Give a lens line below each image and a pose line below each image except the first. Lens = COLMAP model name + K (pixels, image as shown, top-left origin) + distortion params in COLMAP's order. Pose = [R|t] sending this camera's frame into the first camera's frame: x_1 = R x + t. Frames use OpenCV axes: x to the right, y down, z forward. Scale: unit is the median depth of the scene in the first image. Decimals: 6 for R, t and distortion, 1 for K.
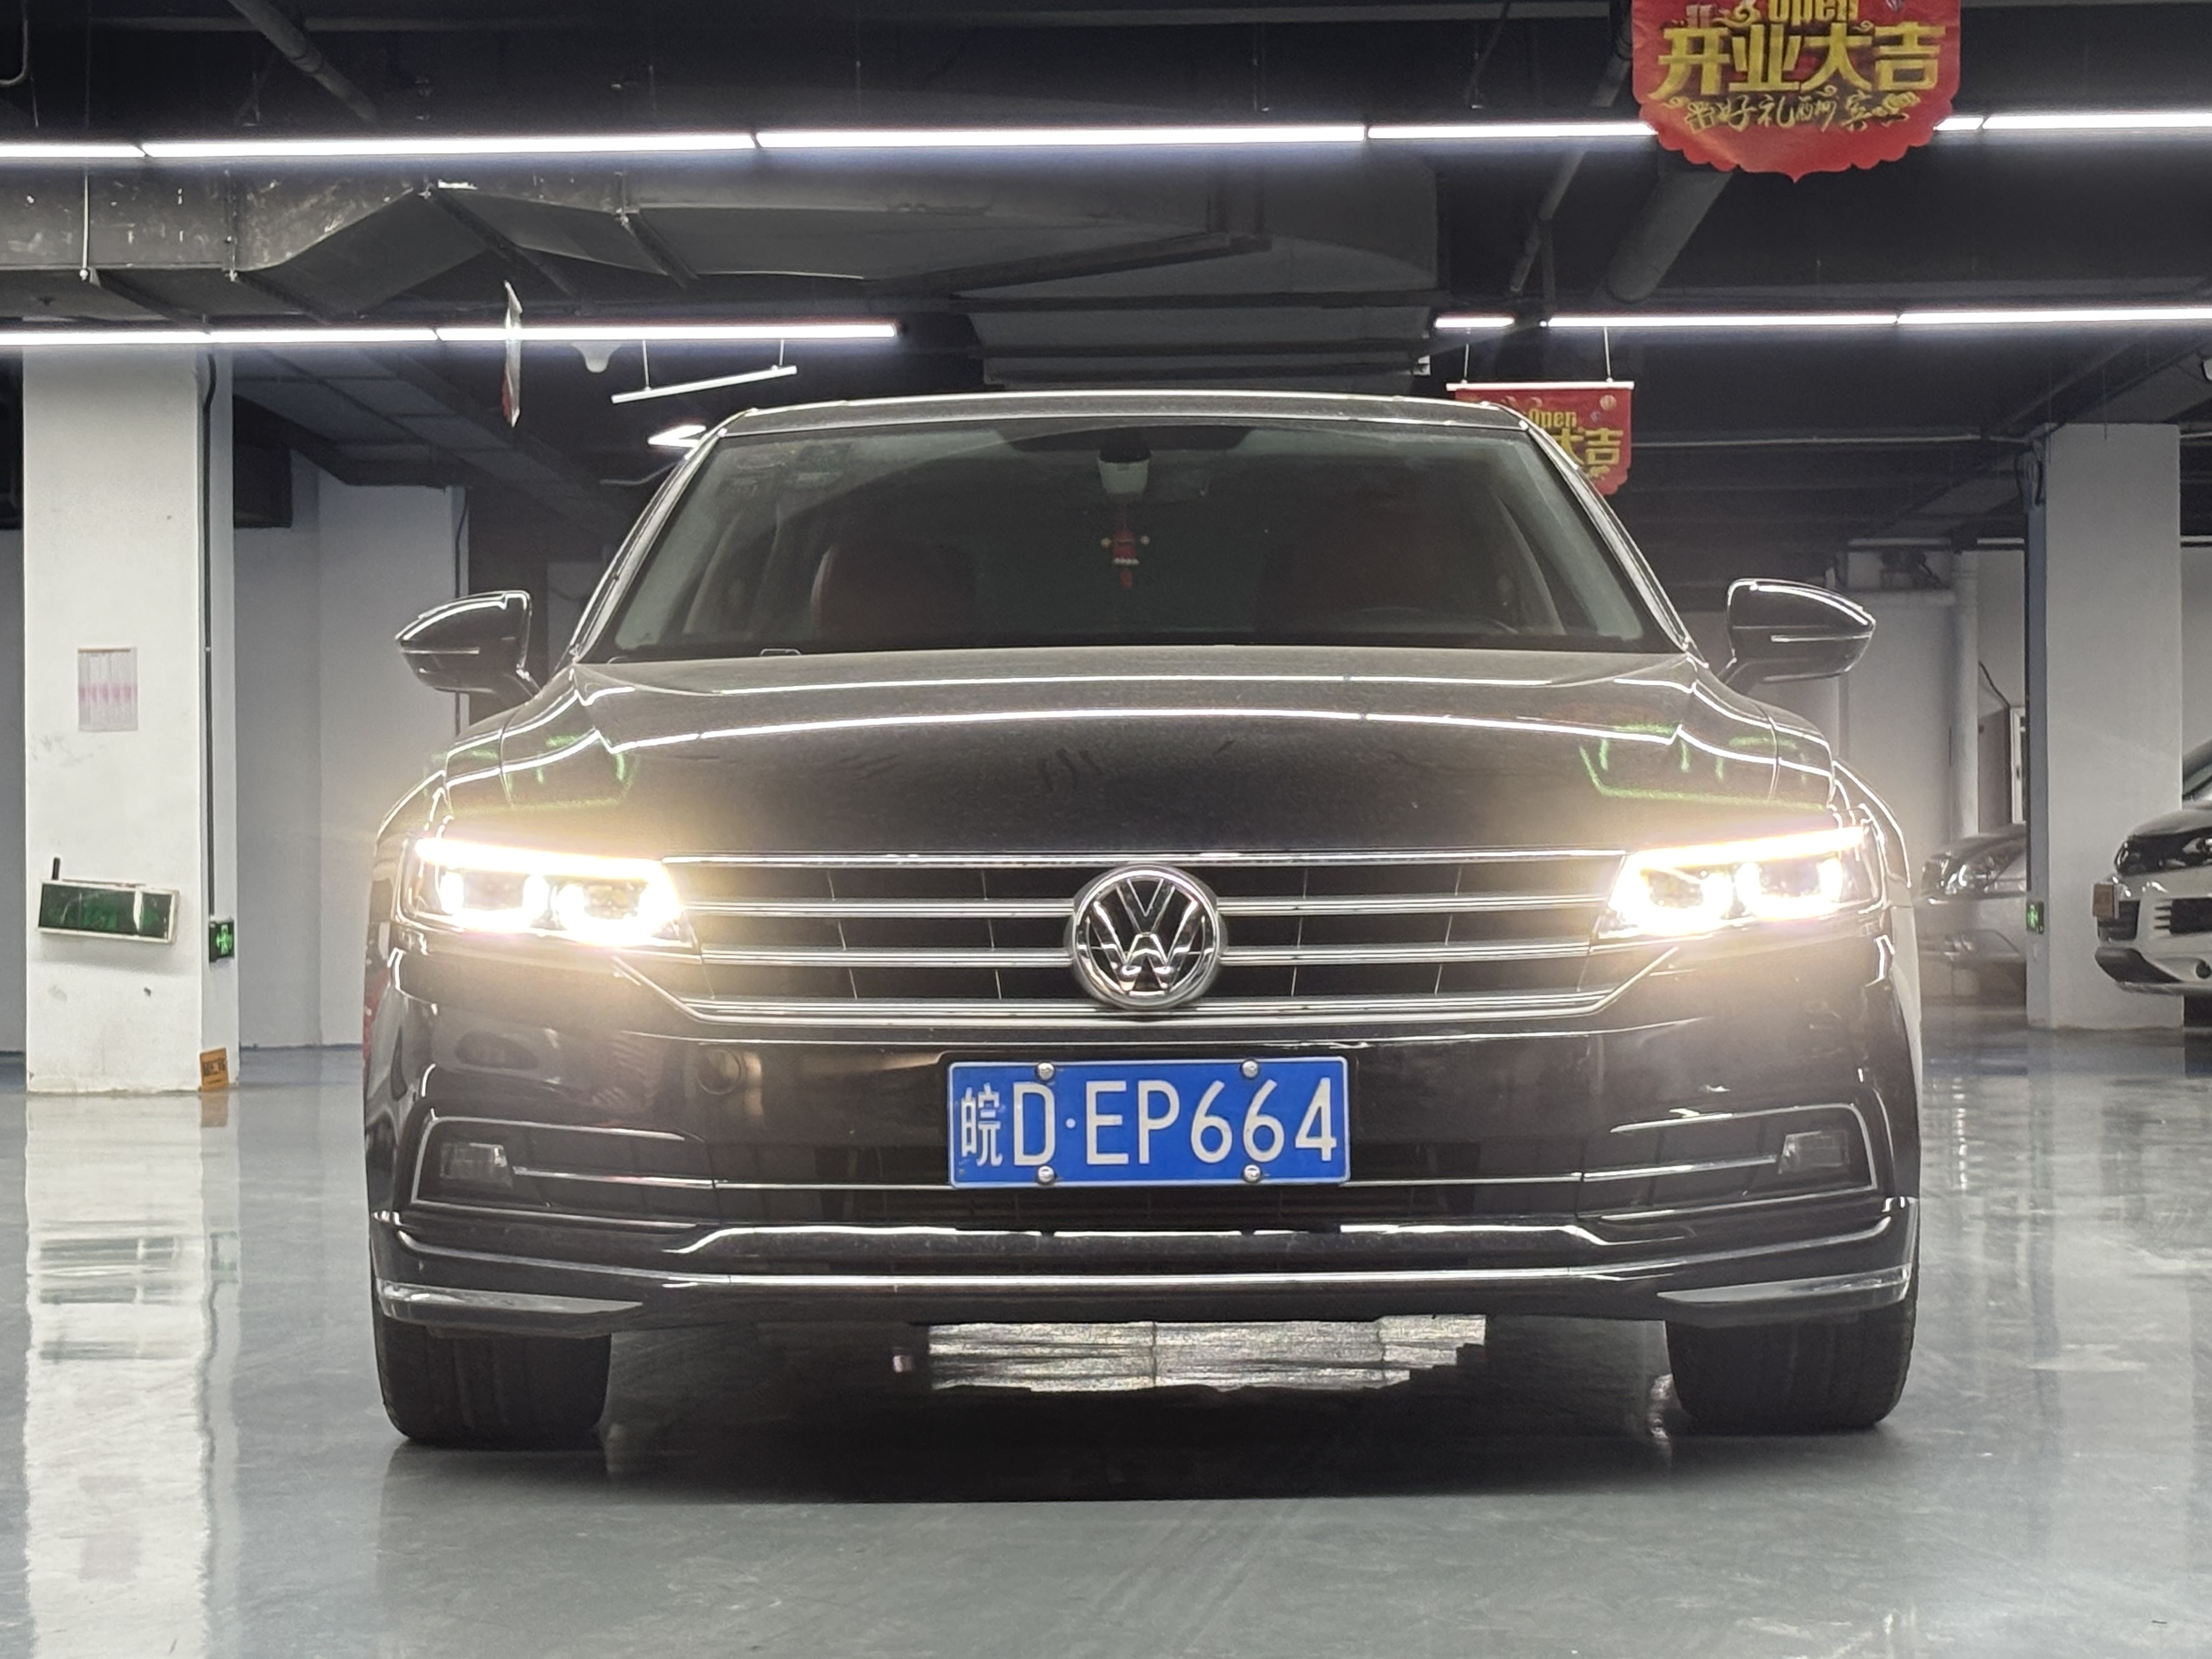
lens RADIAL K [[5357.8, 0, 1106.0], [0, 5357.8, 829.5], [0, 0, 1]] dist [0.289030, -1.518834]
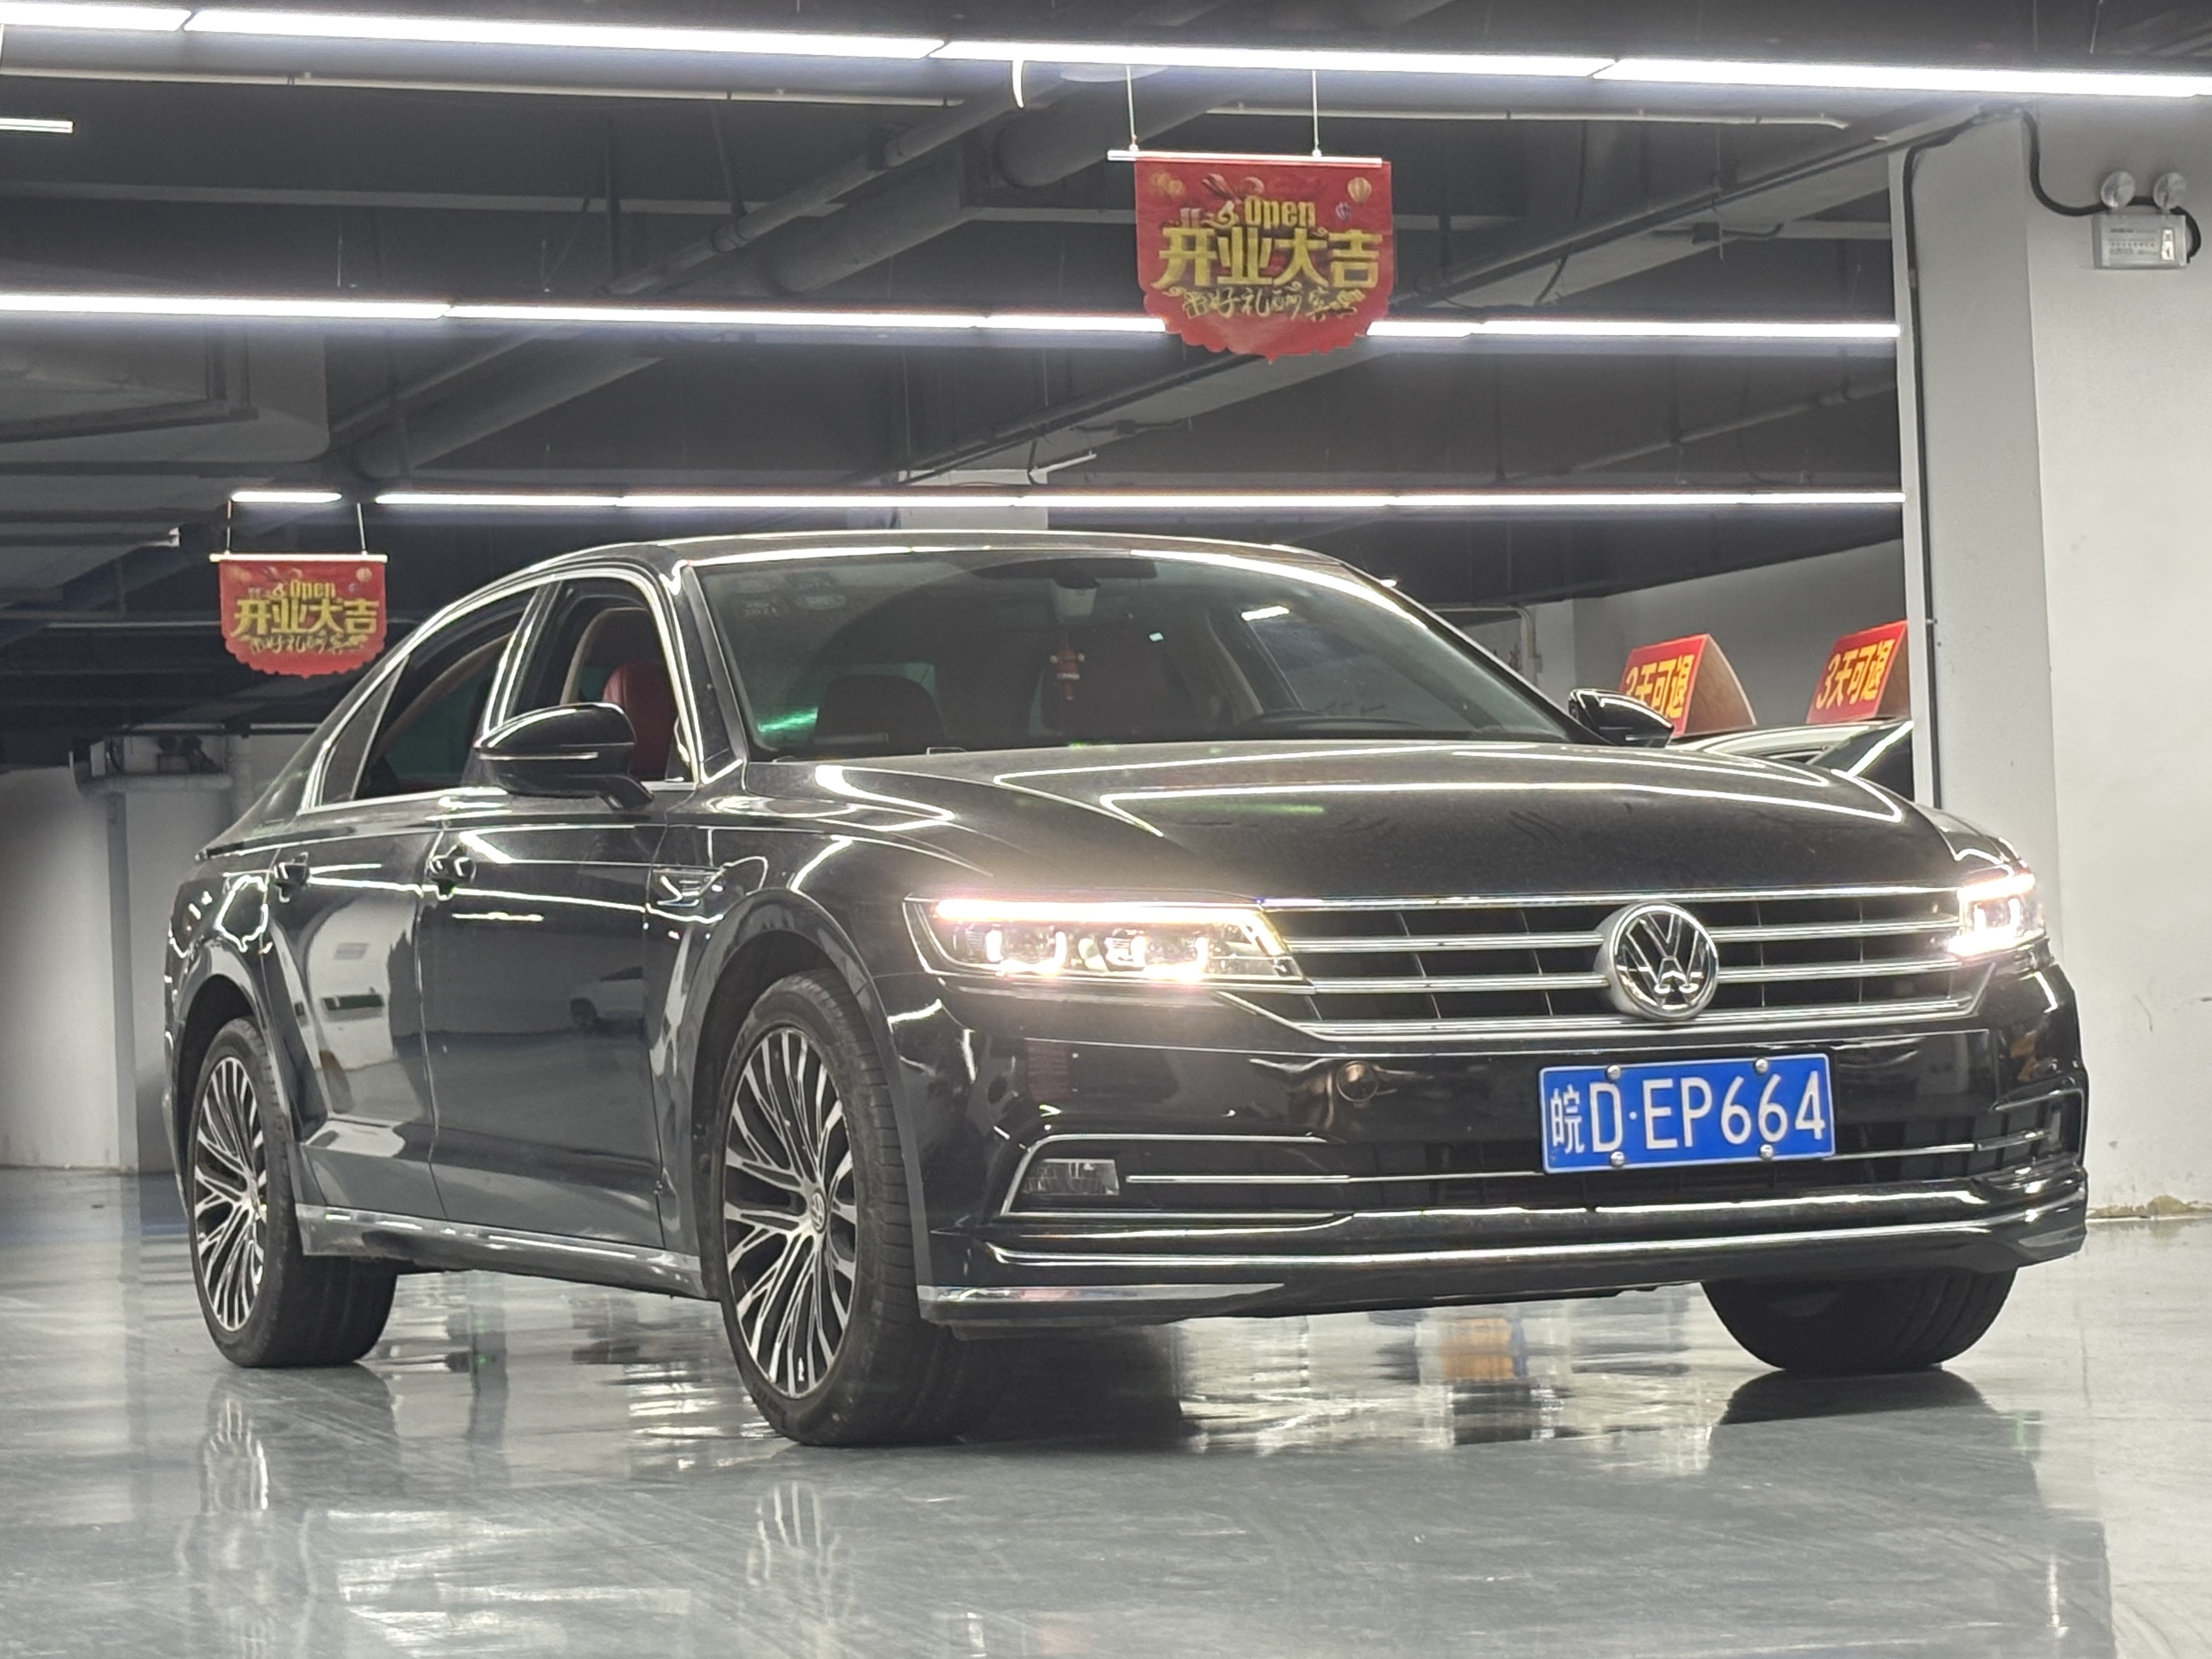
lens RADIAL K [[5357.8, 0, 1106.0], [0, 5357.8, 829.5], [0, 0, 1]] dist [0.289030, -1.518834]
pose [[0.913812, -0.012477, 0.405946, -0.373805], [0.028233, 0.999062, -0.032848, 0.016776], [-0.405155, 0.041478, 0.913307, -0.033567]]
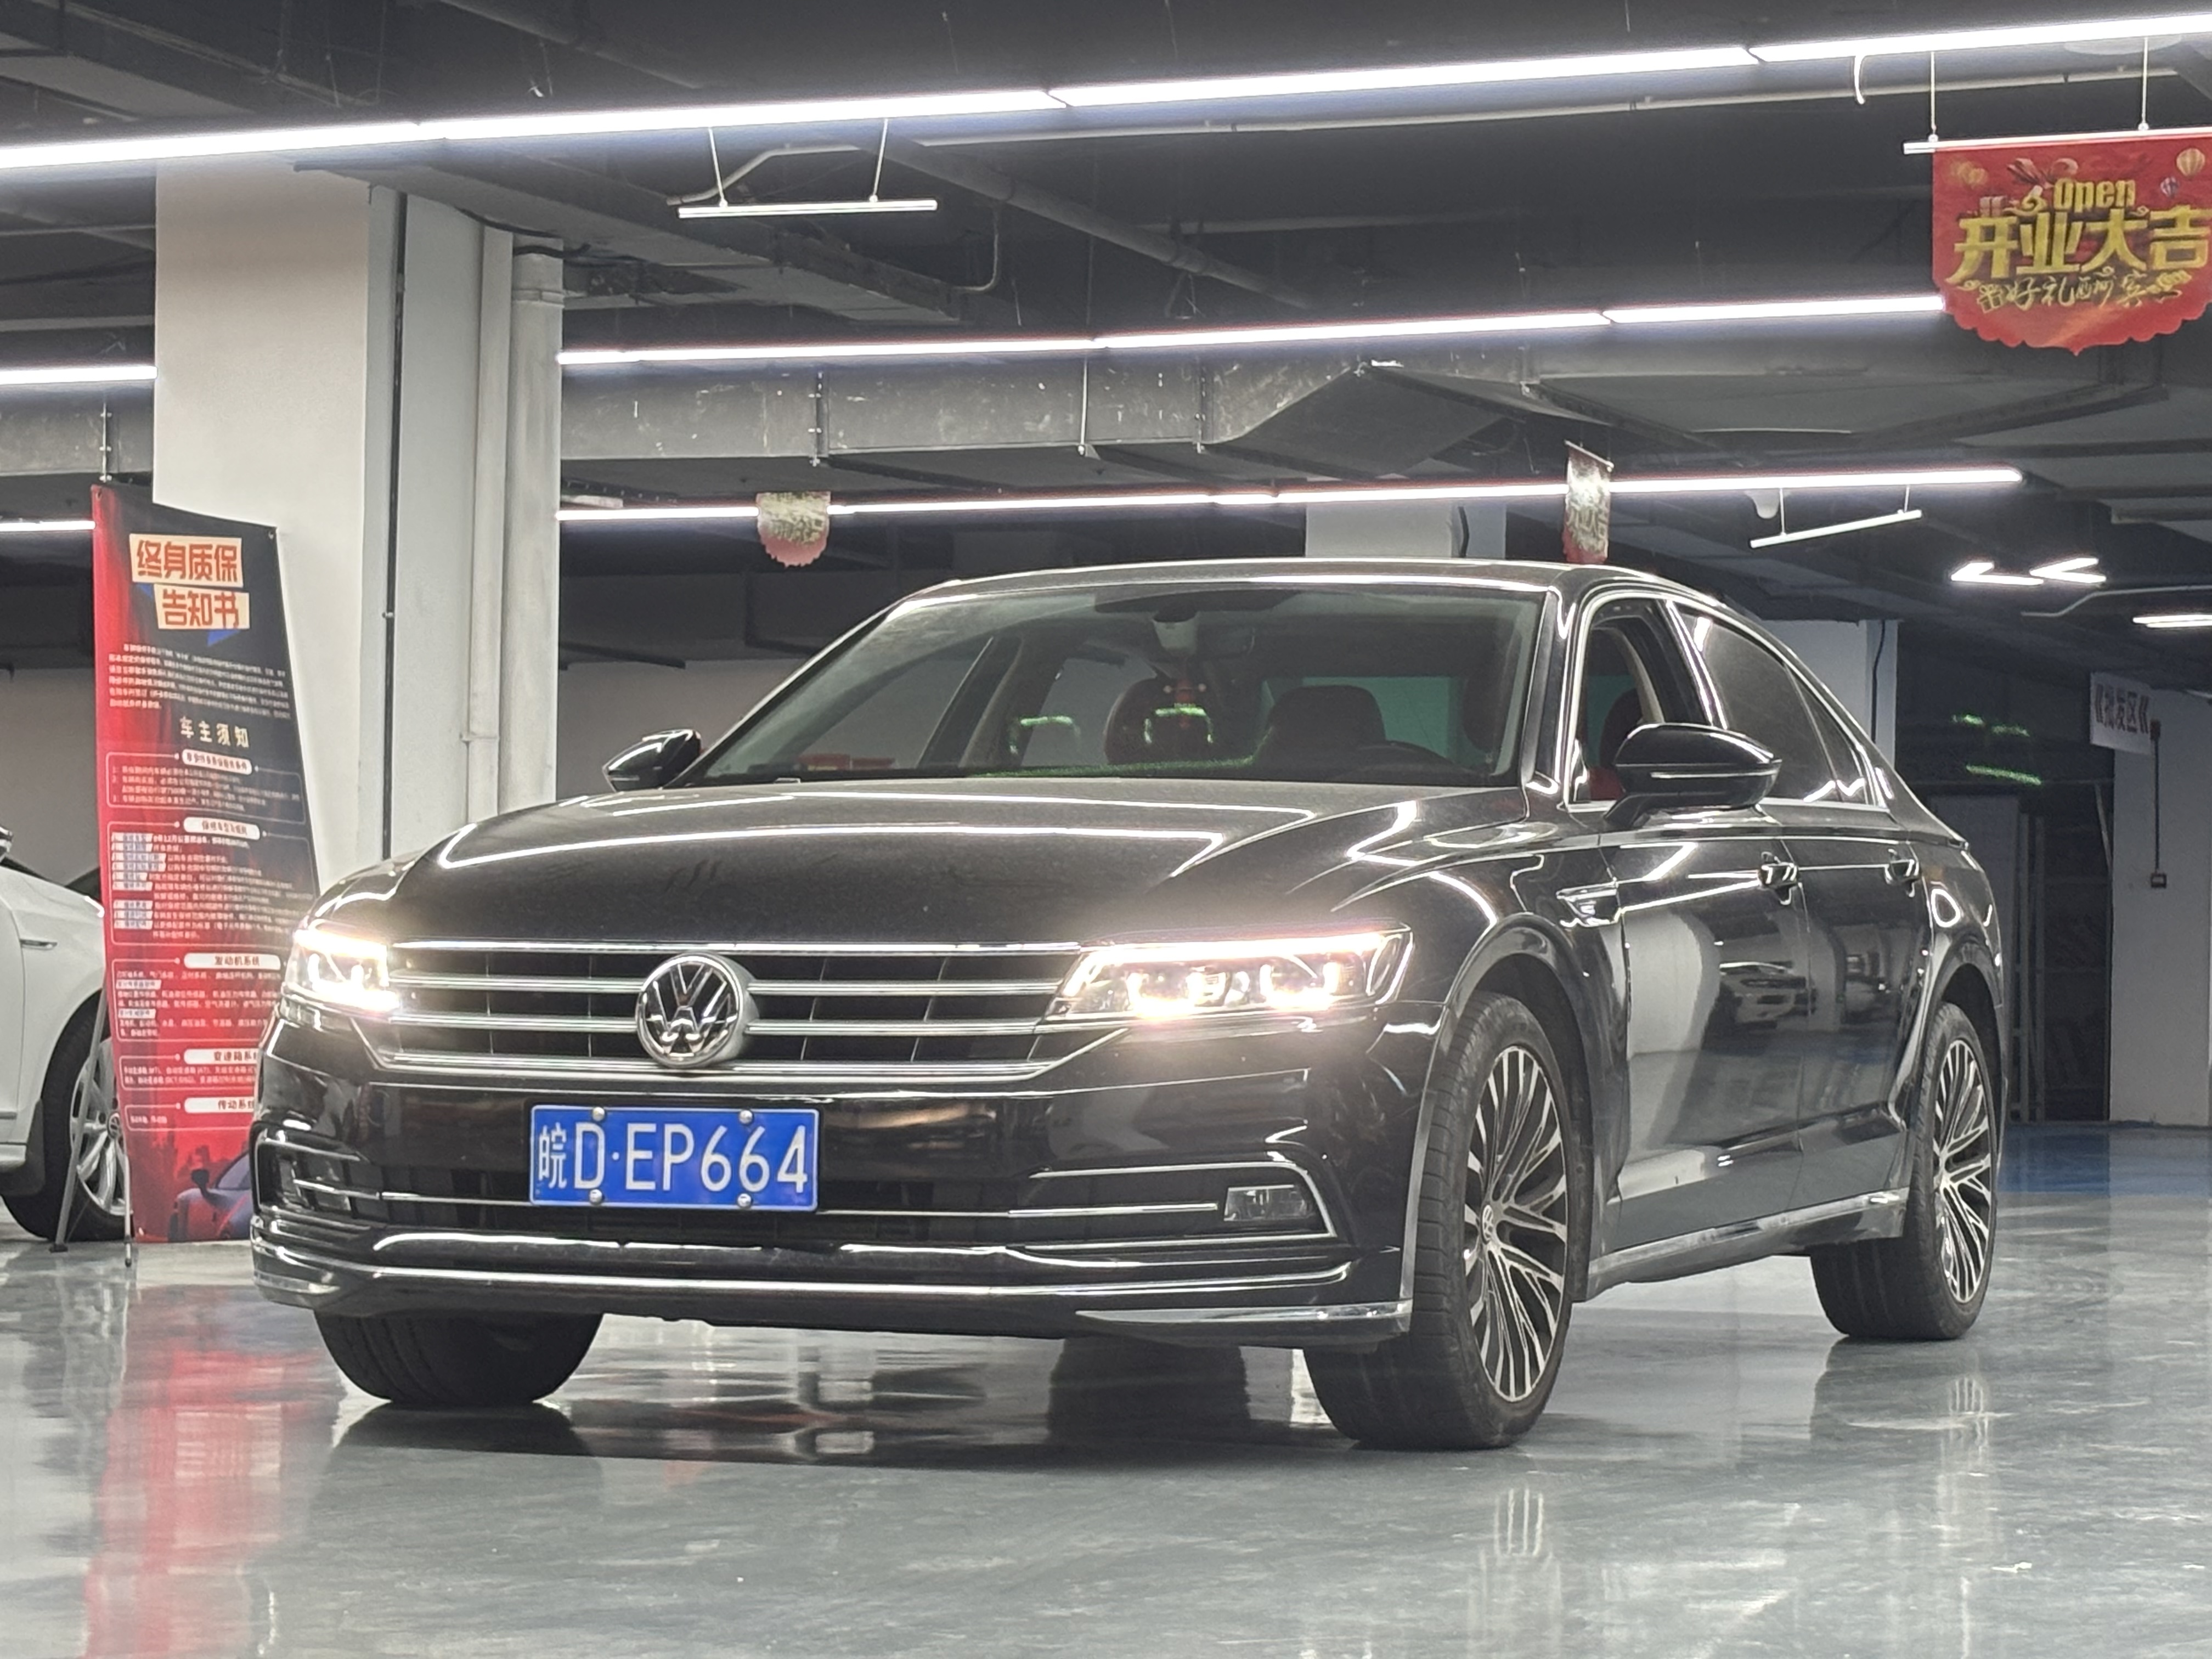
lens RADIAL K [[5357.8, 0, 1106.0], [0, 5357.8, 829.5], [0, 0, 1]] dist [0.289030, -1.518834]
pose [[0.927552, 0.010239, -0.373553, 0.354675], [-0.018743, 0.999641, -0.019141, 0.000027], [0.373223, 0.024756, 0.927411, -0.080978]]
